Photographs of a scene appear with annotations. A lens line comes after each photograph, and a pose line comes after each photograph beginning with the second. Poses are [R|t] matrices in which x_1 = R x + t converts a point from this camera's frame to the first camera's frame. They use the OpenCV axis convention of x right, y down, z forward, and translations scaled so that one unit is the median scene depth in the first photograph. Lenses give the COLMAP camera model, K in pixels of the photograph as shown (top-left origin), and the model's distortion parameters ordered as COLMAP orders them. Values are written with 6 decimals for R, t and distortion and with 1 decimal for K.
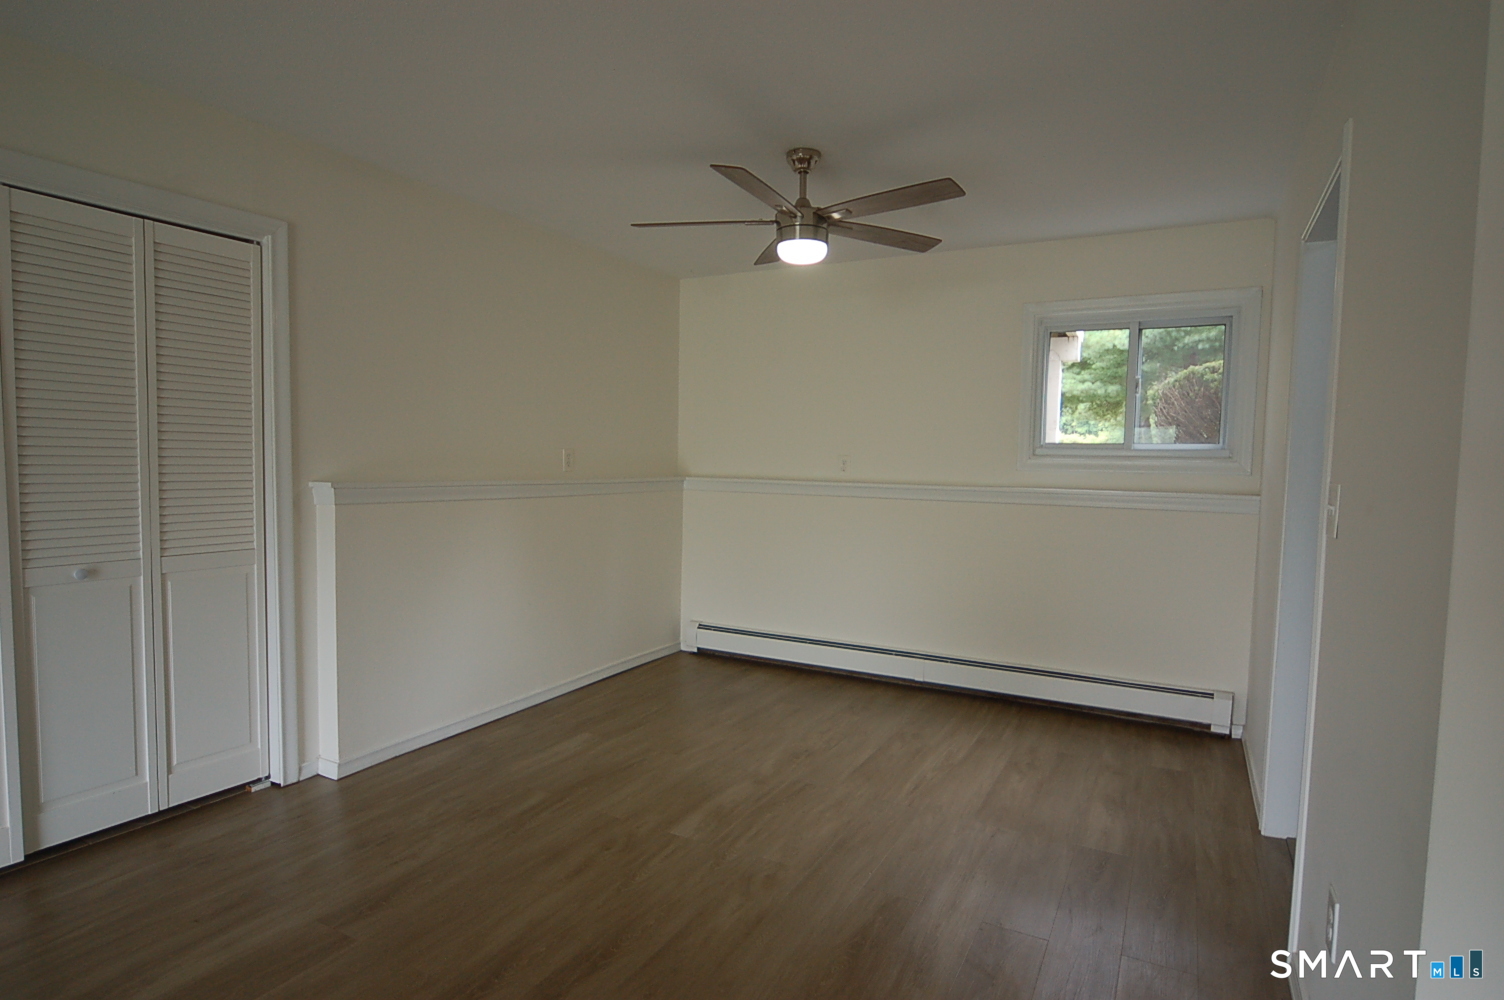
lens RADIAL K [[795.7, 0, 759.4], [0, 795.7, 518.7], [0, 0, 1]] dist [-0.007217, 0.001651]
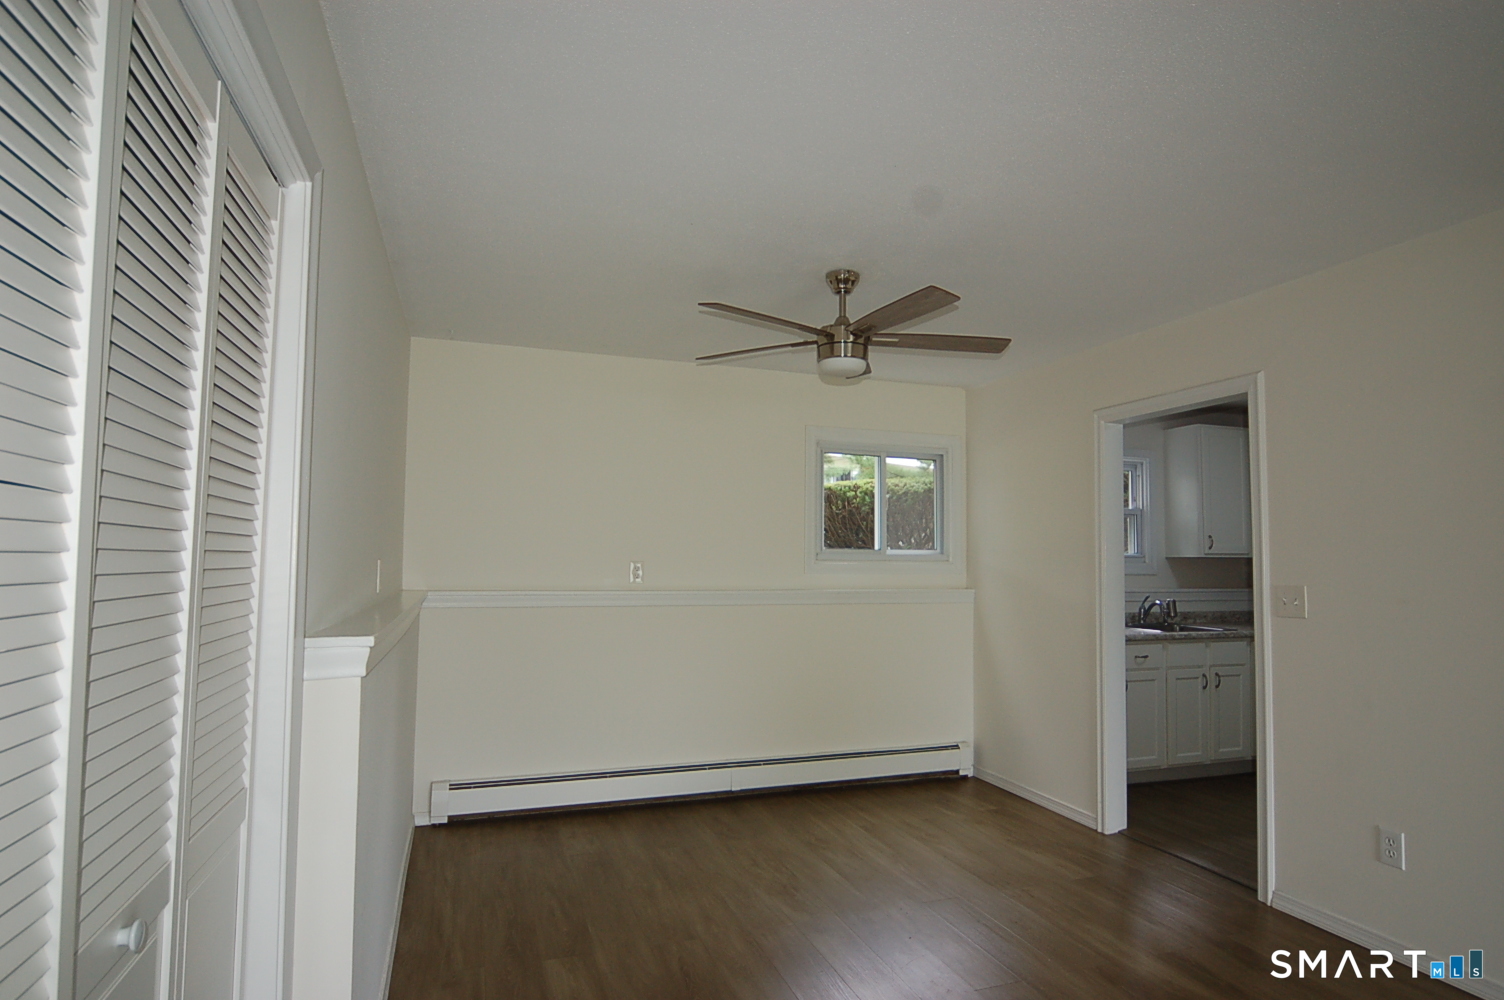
lens RADIAL K [[795.7, 0, 763.8], [0, 795.7, 508.9], [0, 0, 1]] dist [-0.007217, 0.001651]
pose [[0.671008, 0.041858, 0.740268, -0.591504], [0.059970, 0.992070, -0.110456, -0.033689], [-0.739021, 0.118511, 0.663176, 0.331138]]
